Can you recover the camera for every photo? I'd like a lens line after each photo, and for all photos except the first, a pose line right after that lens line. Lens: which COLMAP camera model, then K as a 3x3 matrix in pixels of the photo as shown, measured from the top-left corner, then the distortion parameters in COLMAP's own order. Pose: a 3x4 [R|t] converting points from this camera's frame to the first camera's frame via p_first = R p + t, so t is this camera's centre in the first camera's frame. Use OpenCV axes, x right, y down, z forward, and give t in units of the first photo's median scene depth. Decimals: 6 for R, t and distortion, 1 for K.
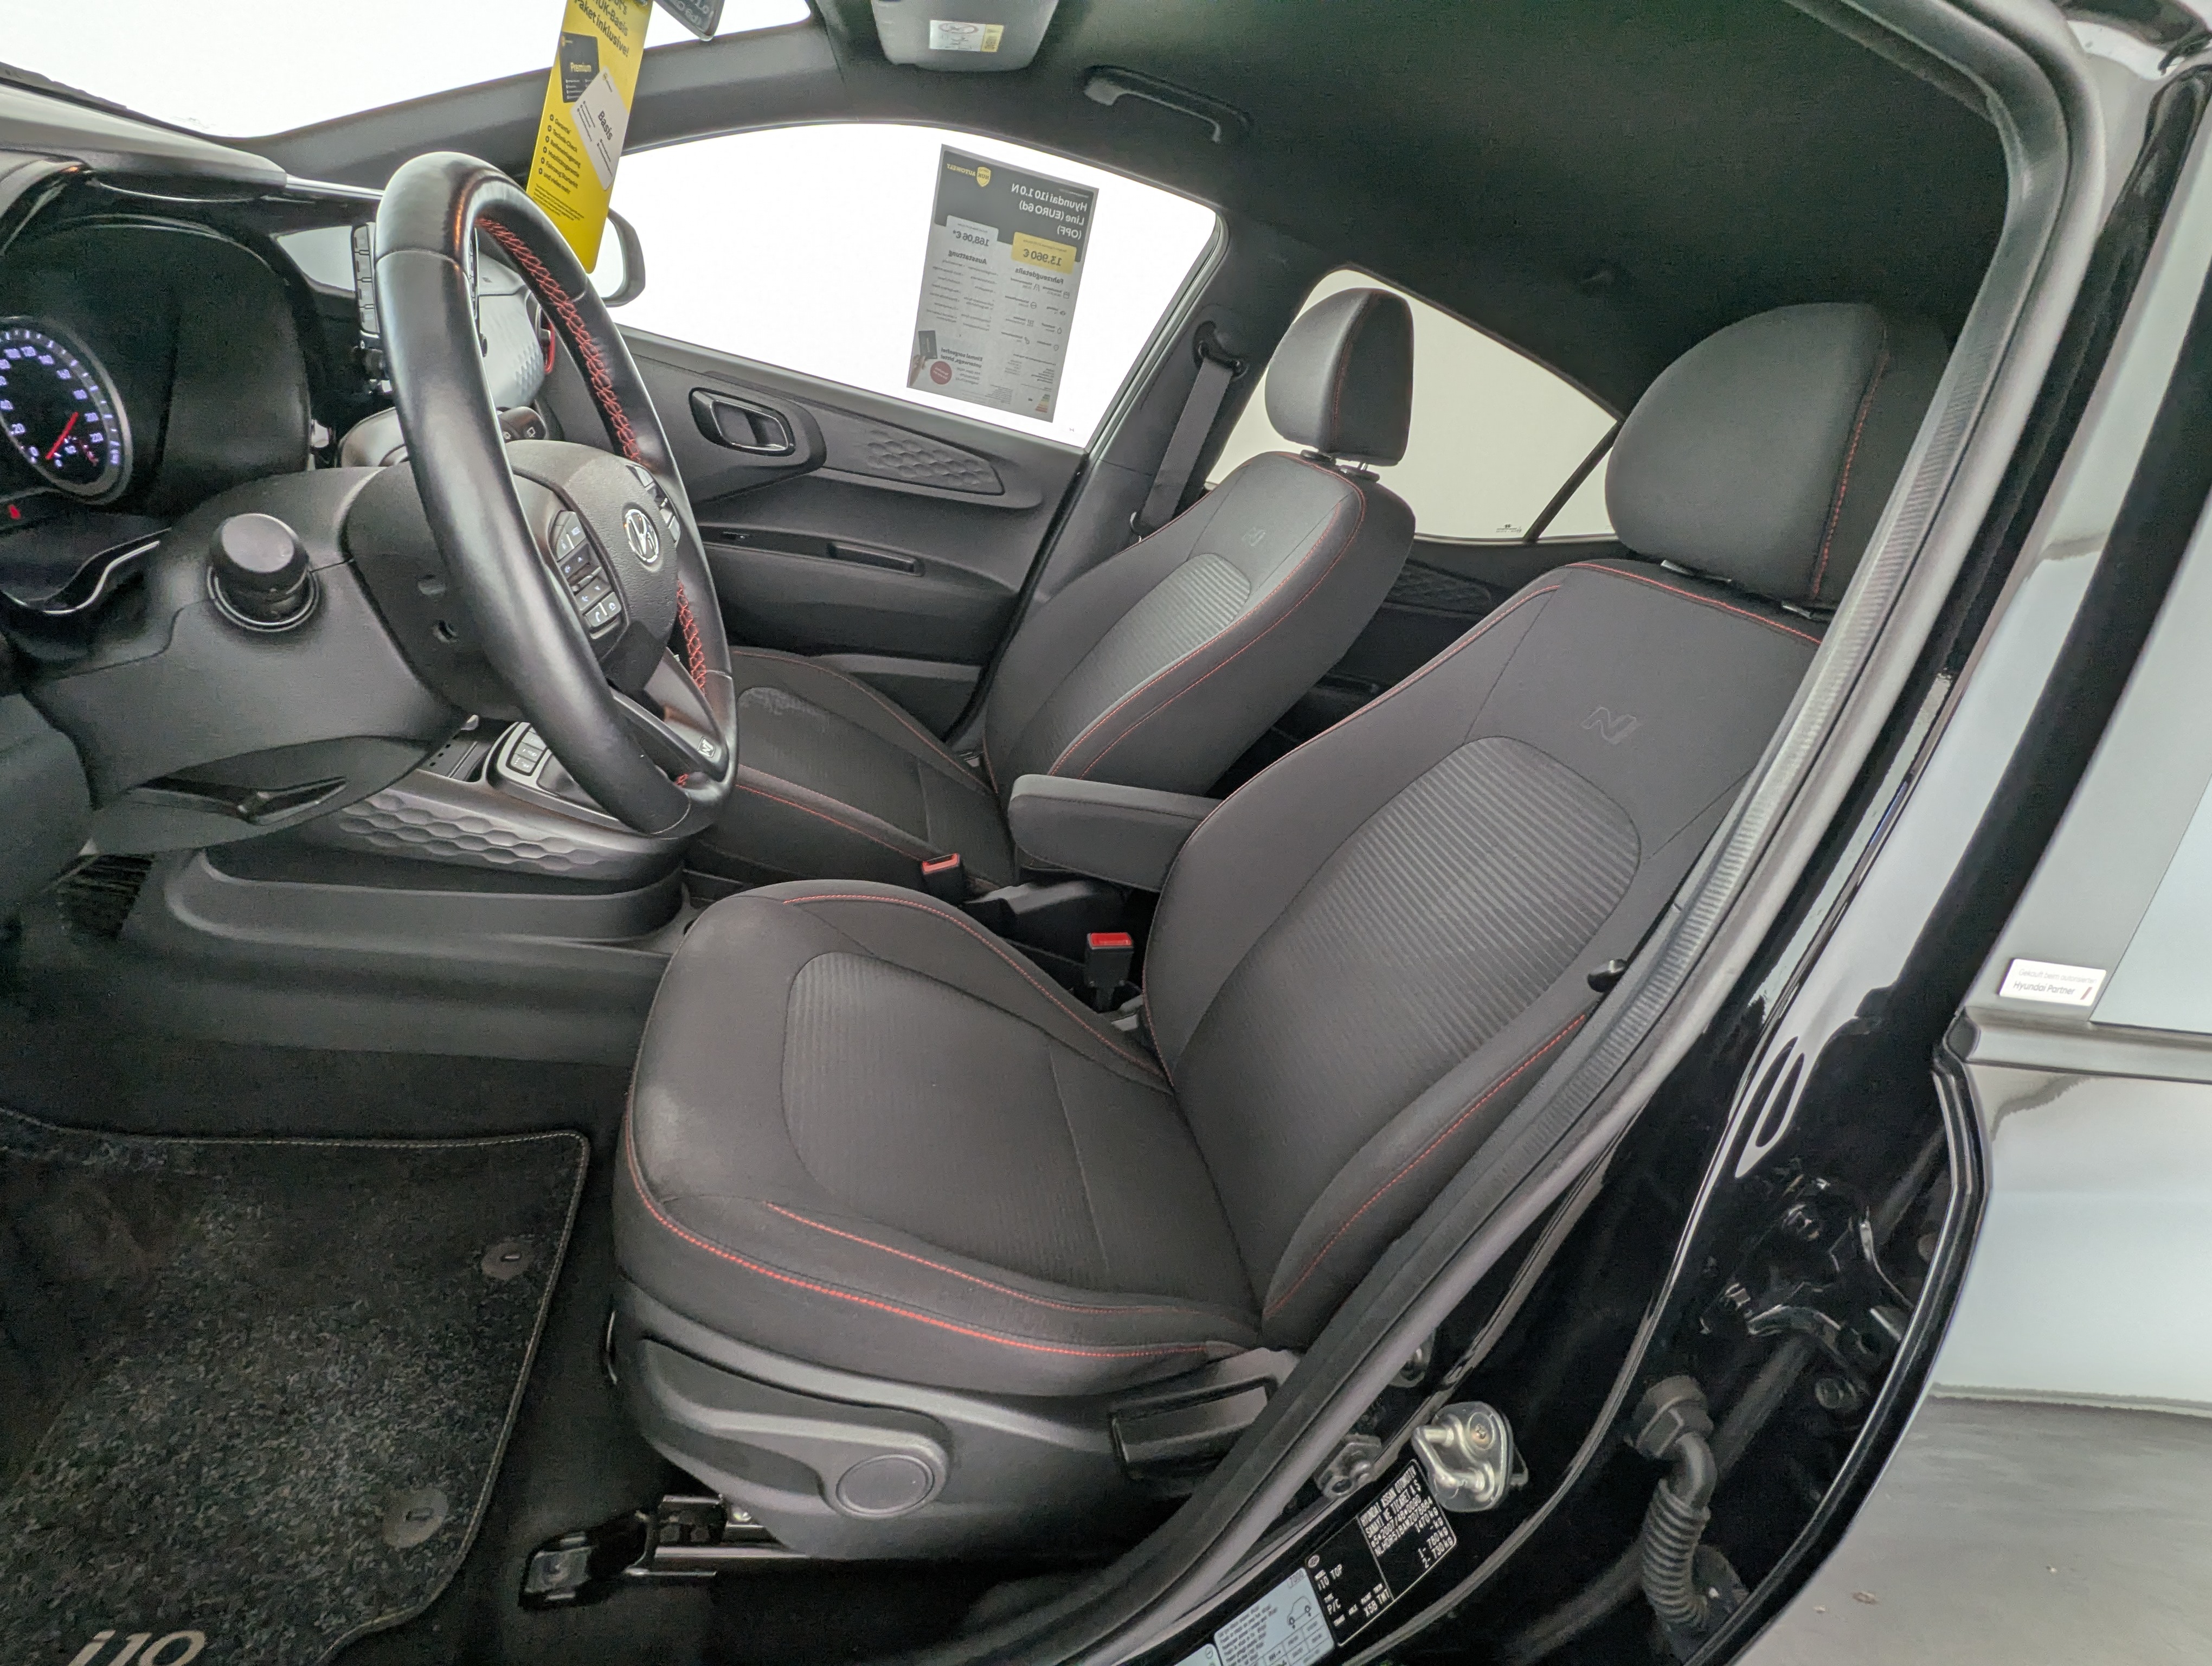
lens RADIAL K [[1057.4, 0, 1103.1], [0, 1057.4, 834.6], [0, 0, 1]] dist [-0.000114, 0.002005]
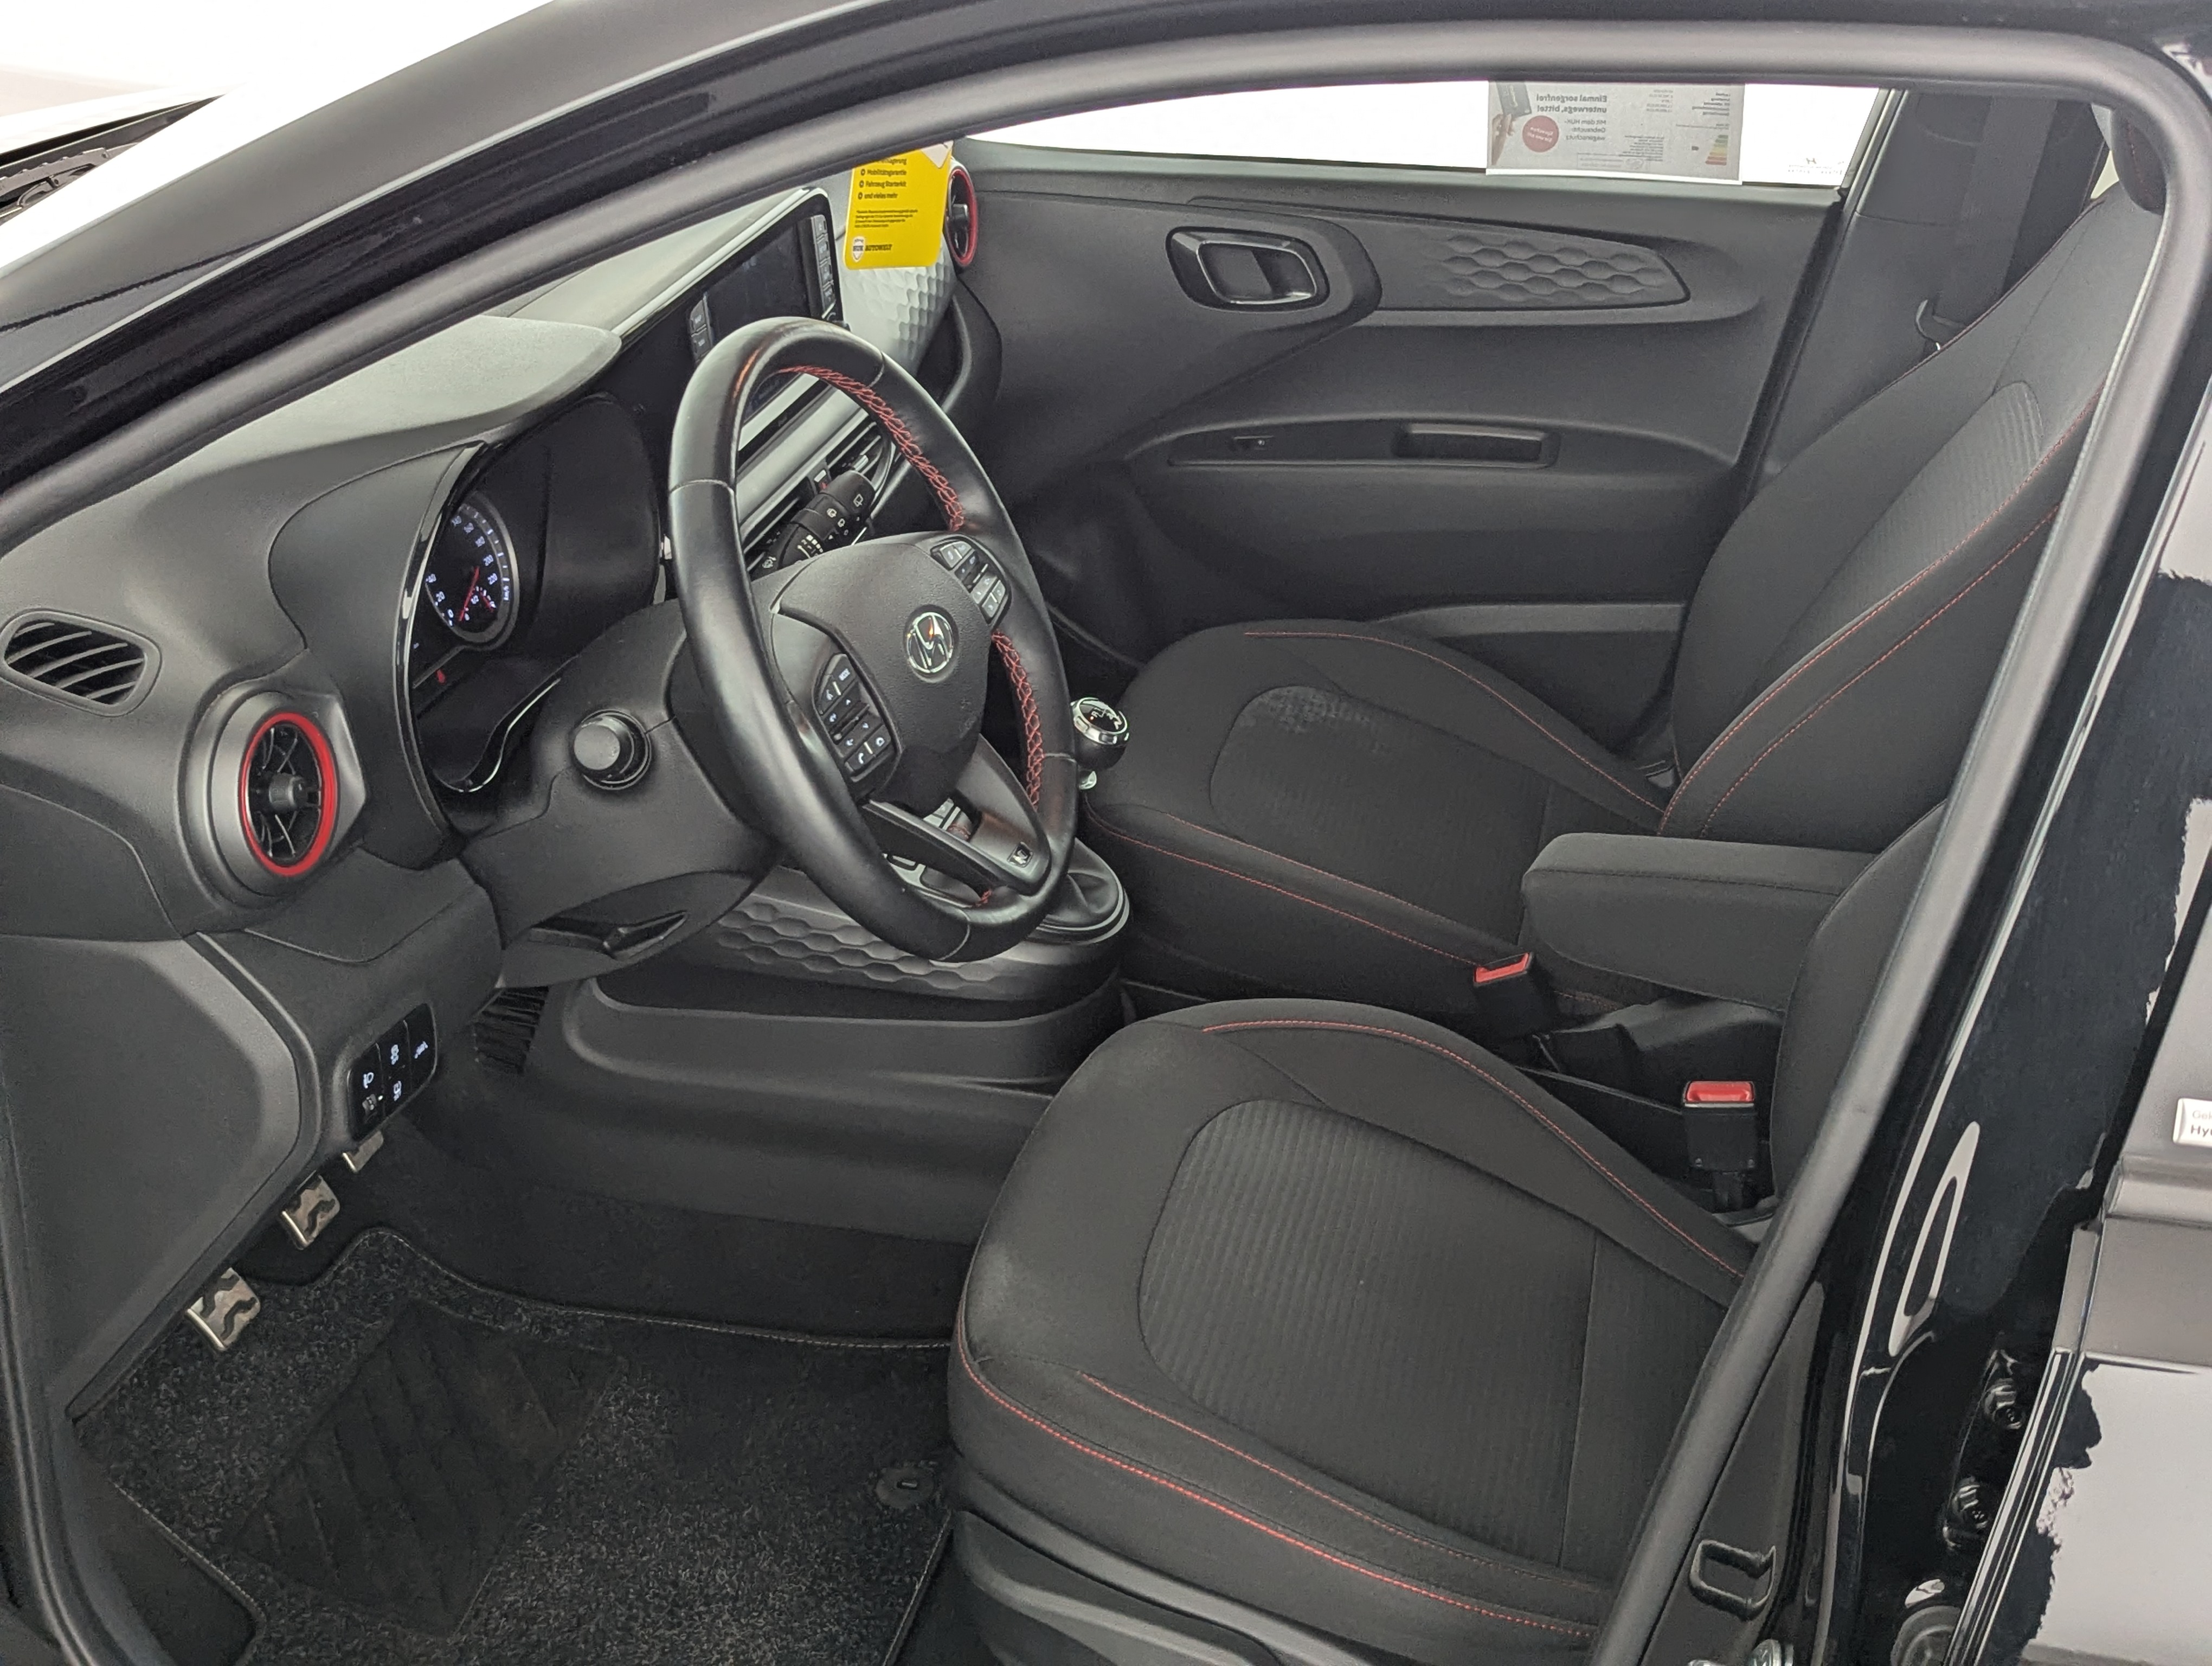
lens RADIAL K [[2592.4, 0, 1104.3], [0, 2592.4, 824.2], [0, 0, 1]] dist [0.055759, 0.000000]
pose [[0.862978, -0.041685, -0.503519, 0.630706], [0.034124, 0.999124, -0.024228, -0.043902], [0.504088, 0.003726, 0.863644, -0.674628]]
